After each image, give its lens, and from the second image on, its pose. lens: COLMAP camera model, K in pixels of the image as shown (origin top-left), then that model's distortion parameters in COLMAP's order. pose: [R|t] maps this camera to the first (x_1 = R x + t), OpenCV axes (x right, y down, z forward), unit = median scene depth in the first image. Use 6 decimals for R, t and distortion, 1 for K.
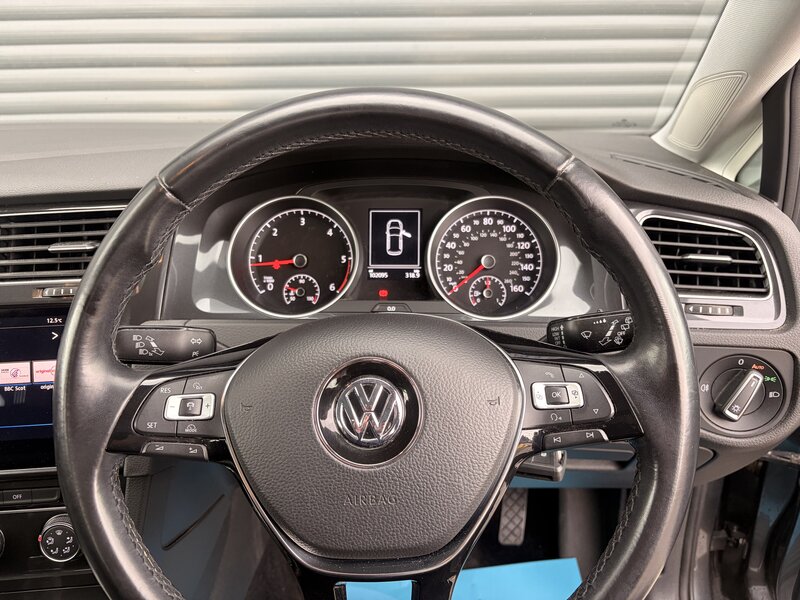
lens RADIAL K [[603.3, 0, 401.4], [0, 603.3, 299.3], [0, 0, 1]] dist [0.051257, -0.078022]
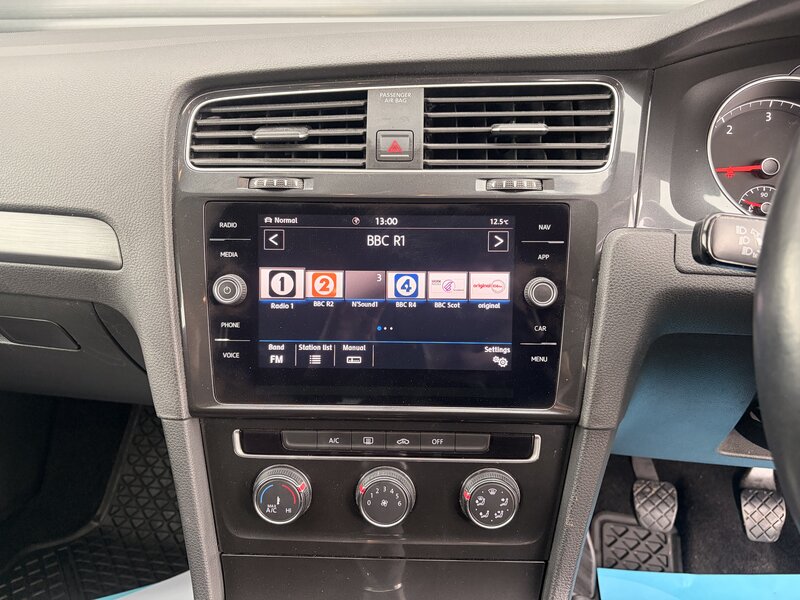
lens RADIAL K [[603.3, 0, 401.4], [0, 603.3, 299.3], [0, 0, 1]] dist [0.051257, -0.078022]
pose [[0.991607, 0.058761, -0.115167, -0.533595], [-0.055101, 0.997877, 0.034707, 0.101507], [0.116962, -0.028070, 0.992740, 0.188895]]
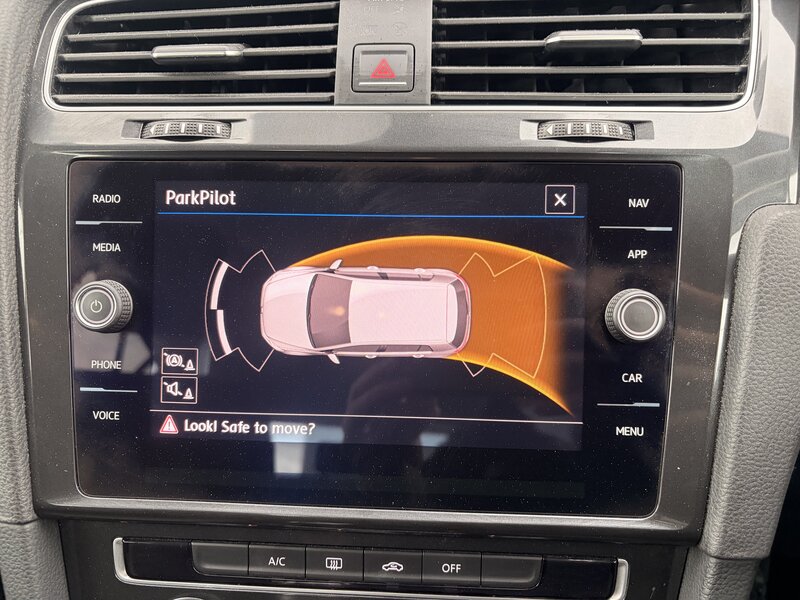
lens RADIAL K [[603.3, 0, 401.4], [0, 603.3, 299.3], [0, 0, 1]] dist [0.051257, -0.078022]
pose [[0.988111, 0.063537, -0.140000, -0.550652], [-0.064226, 0.997935, -0.000404, 0.108178], [0.139685, 0.009391, 0.990151, 0.472718]]
